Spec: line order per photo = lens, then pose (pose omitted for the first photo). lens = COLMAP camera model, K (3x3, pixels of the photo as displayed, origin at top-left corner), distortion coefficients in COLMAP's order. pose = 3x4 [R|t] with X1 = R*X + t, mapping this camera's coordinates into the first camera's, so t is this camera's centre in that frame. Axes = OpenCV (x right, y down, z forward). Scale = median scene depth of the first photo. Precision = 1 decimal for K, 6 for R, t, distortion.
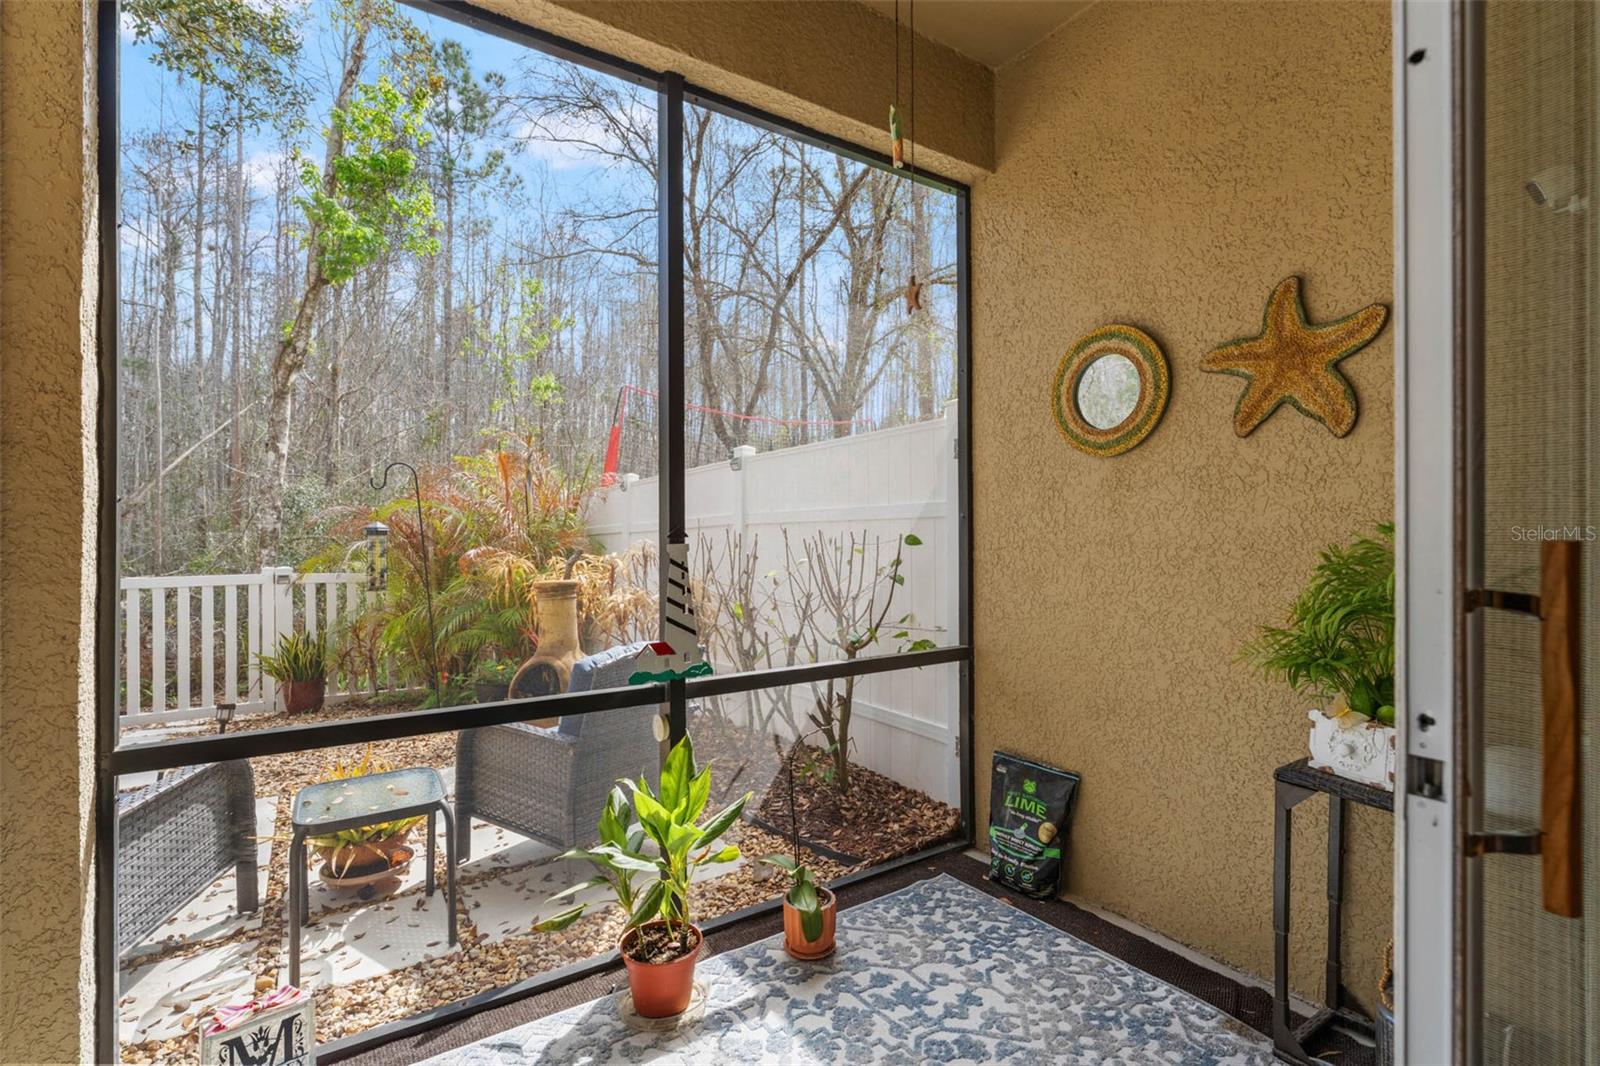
lens RADIAL K [[739.0, 0, 801.7], [0, 739.0, 546.9], [0, 0, 1]] dist [-0.001093, -0.000149]
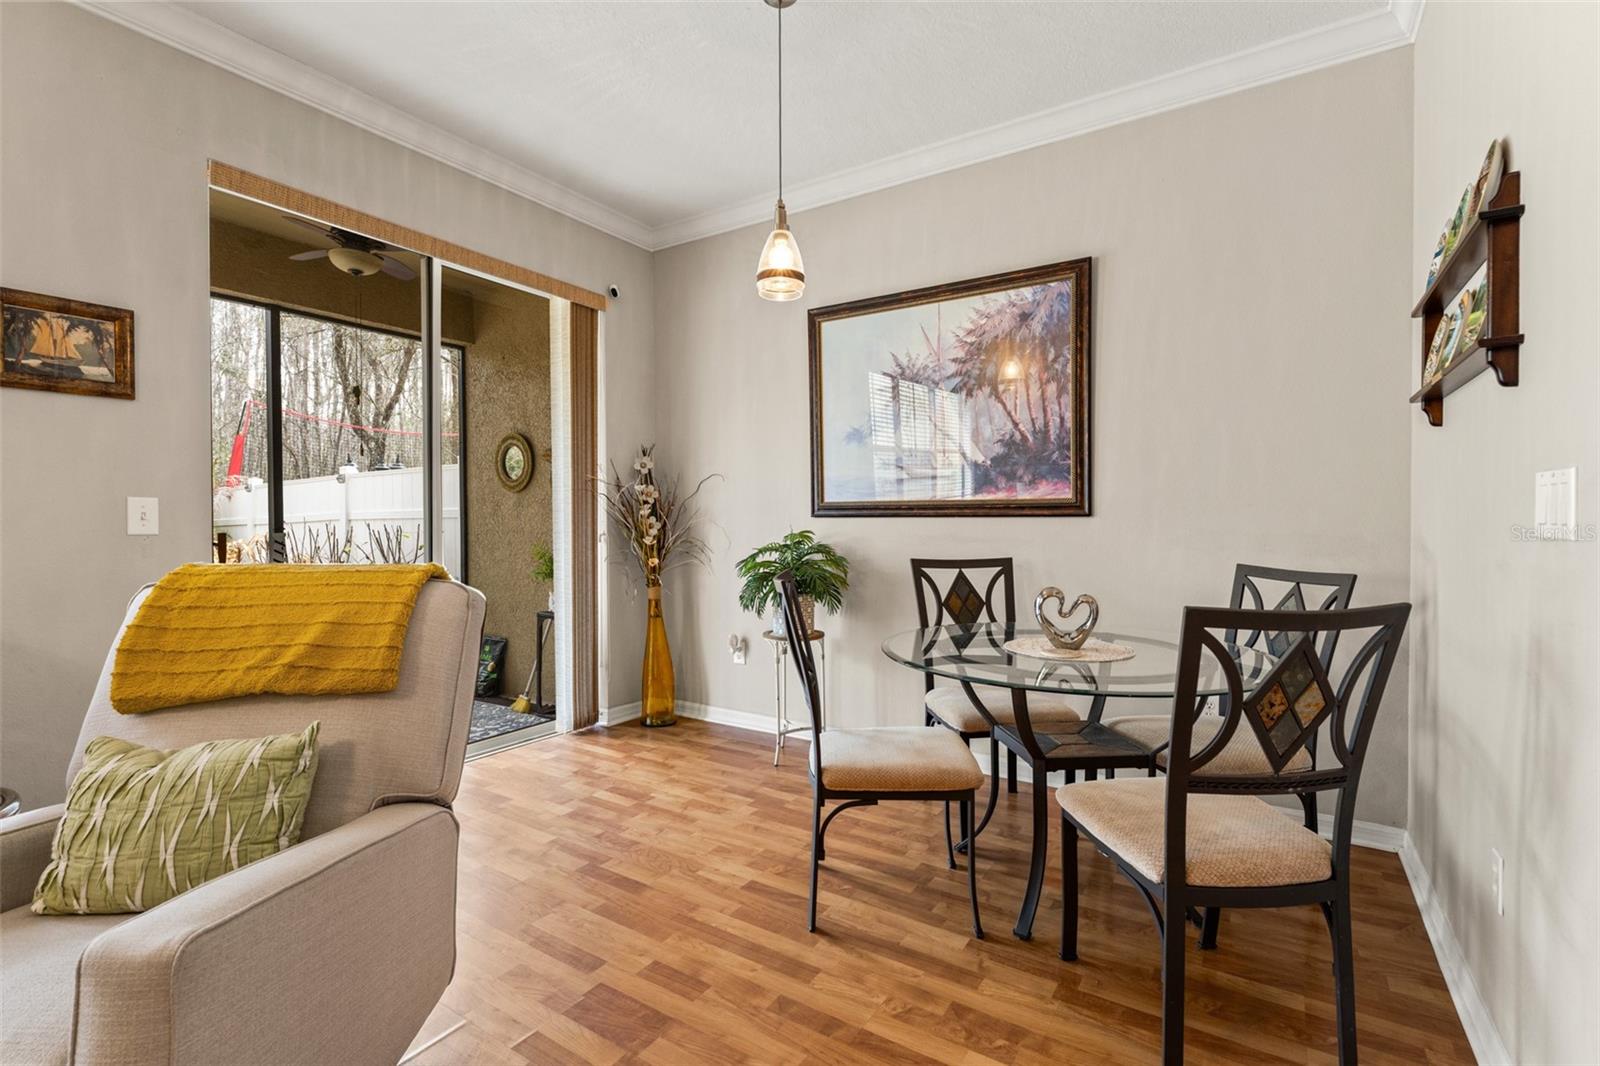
lens RADIAL K [[723.7, 0, 800.0], [0, 723.7, 533.0], [0, 0, 1]] dist [0.000737, 0.000227]
pose [[0.915754, -0.006111, 0.401692, 0.312021], [0.006828, 0.999977, -0.000353, 0.005920], [-0.401681, 0.003065, 0.915775, -1.278676]]
